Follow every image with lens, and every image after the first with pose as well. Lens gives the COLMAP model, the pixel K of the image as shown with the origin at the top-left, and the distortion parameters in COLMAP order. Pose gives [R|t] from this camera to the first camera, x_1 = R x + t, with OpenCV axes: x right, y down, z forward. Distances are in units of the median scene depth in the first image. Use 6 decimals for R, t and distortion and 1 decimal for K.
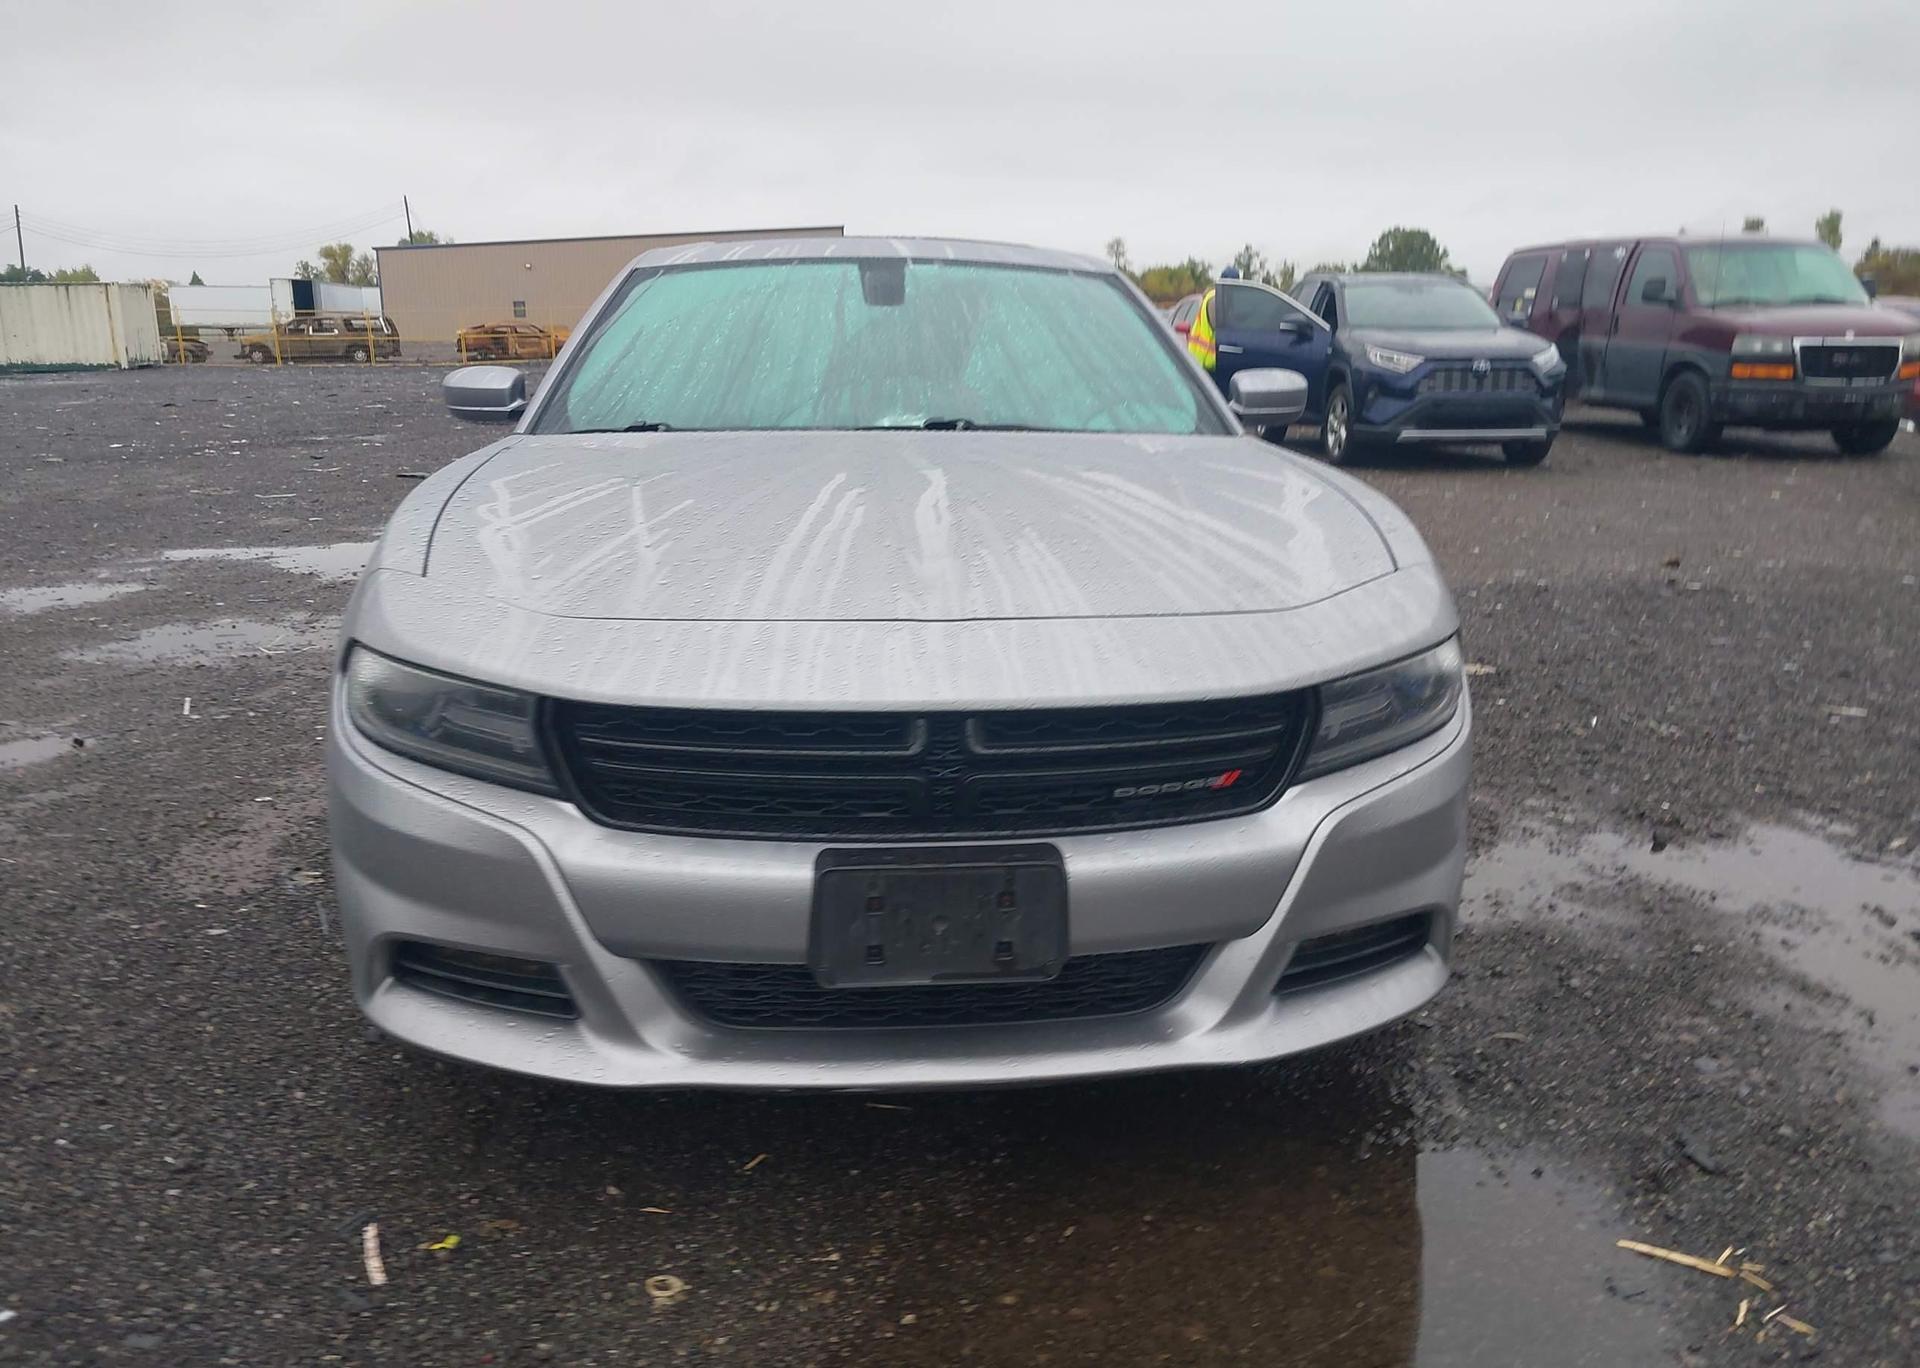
lens RADIAL K [[1567.4, 0, 960.0], [0, 1567.4, 684.0], [0, 0, 1]] dist [0.027326, -0.007779]
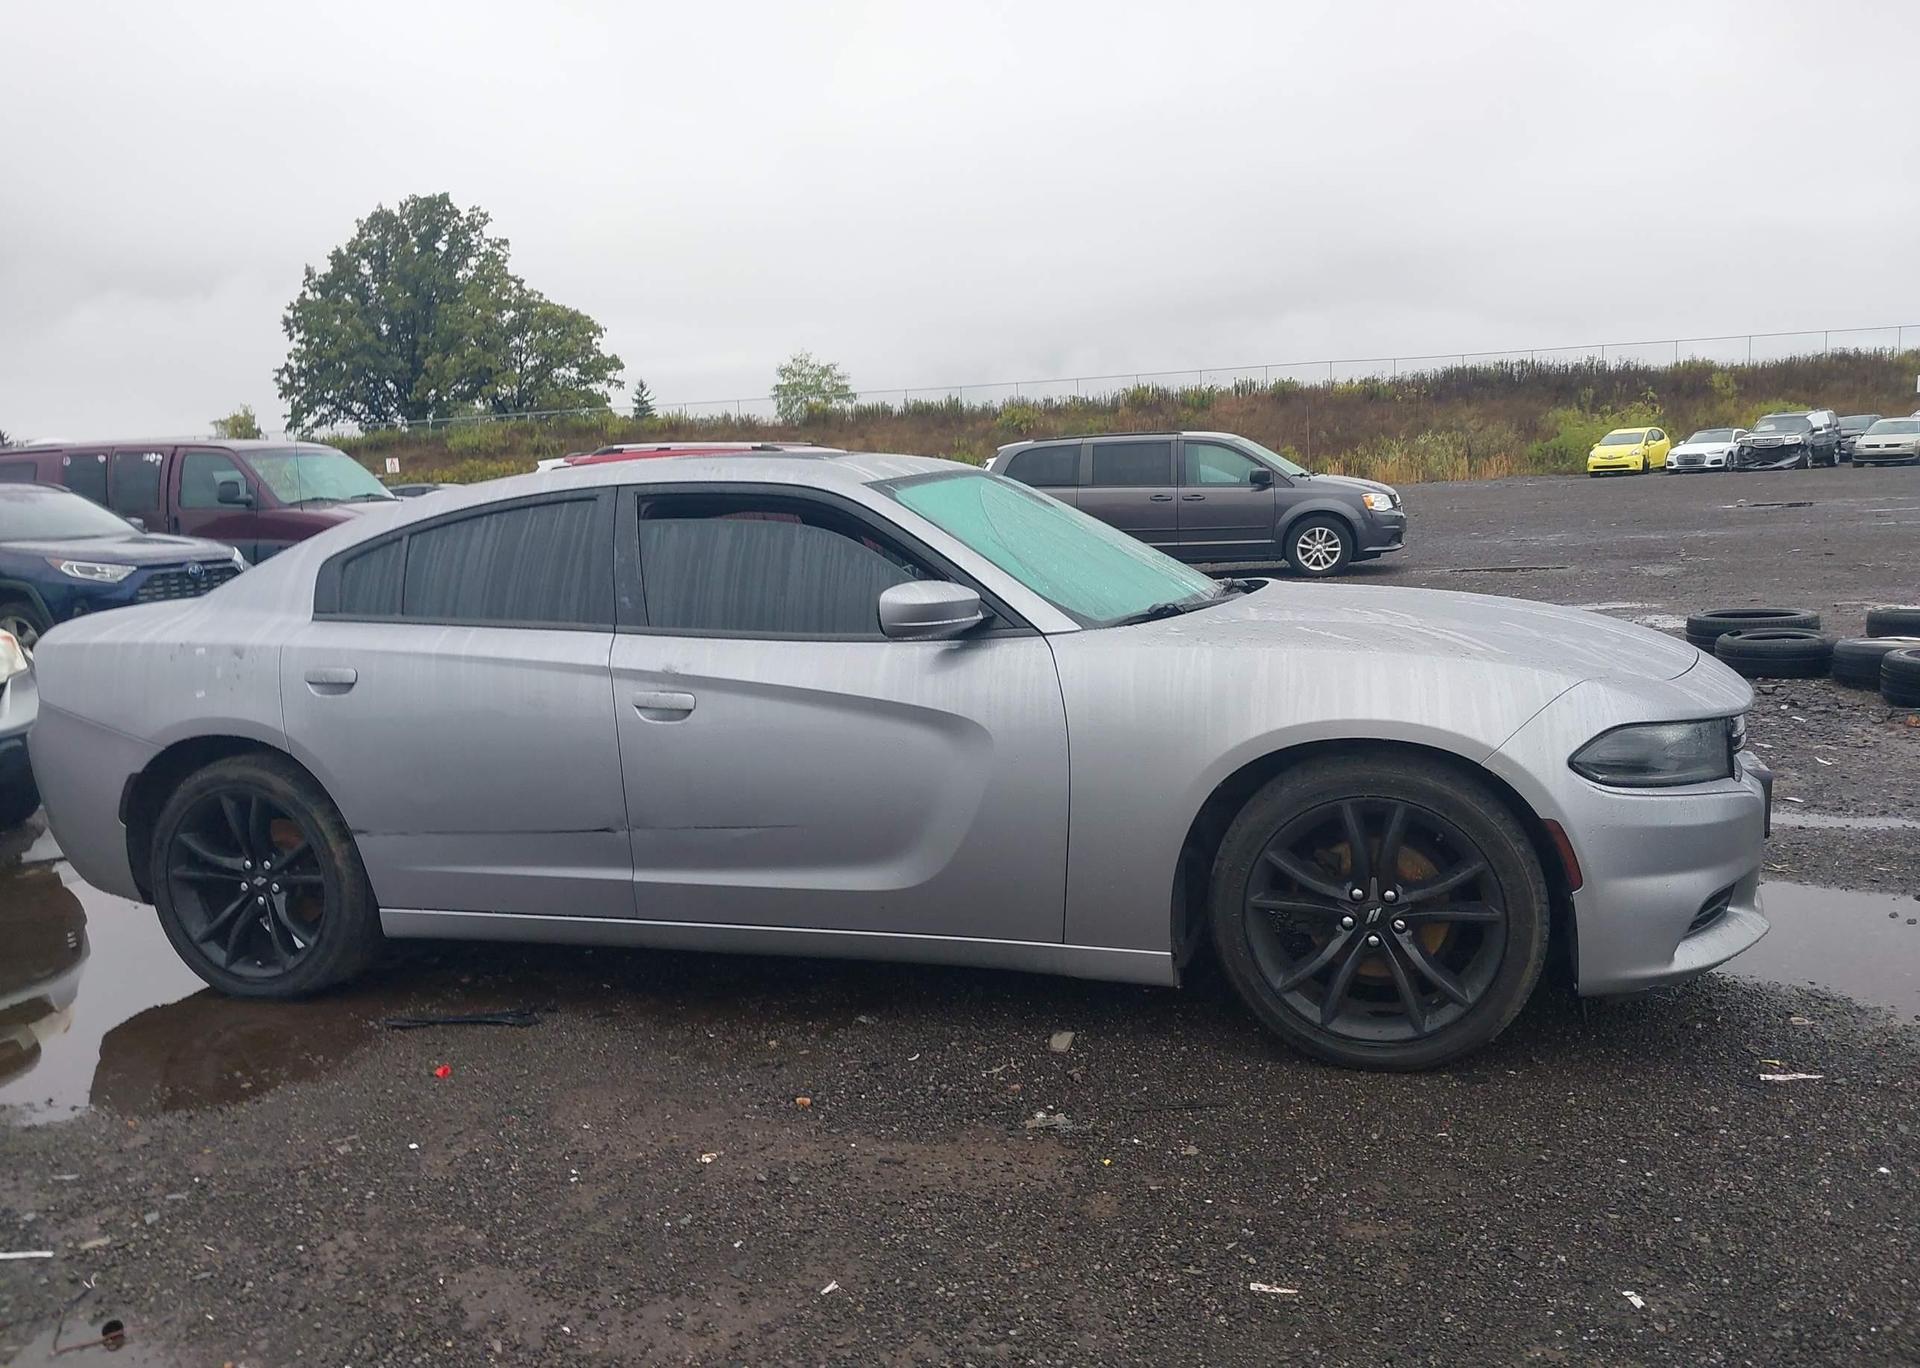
lens RADIAL K [[1587.2, 0, 936.0], [0, 1587.2, 713.0], [0, 0, 1]] dist [-0.003090, -0.001879]
pose [[0.371573, -0.159189, 0.914654, -1.134620], [0.251509, 0.965610, 0.065883, -0.170155], [-0.893687, 0.205563, 0.398832, 0.541958]]
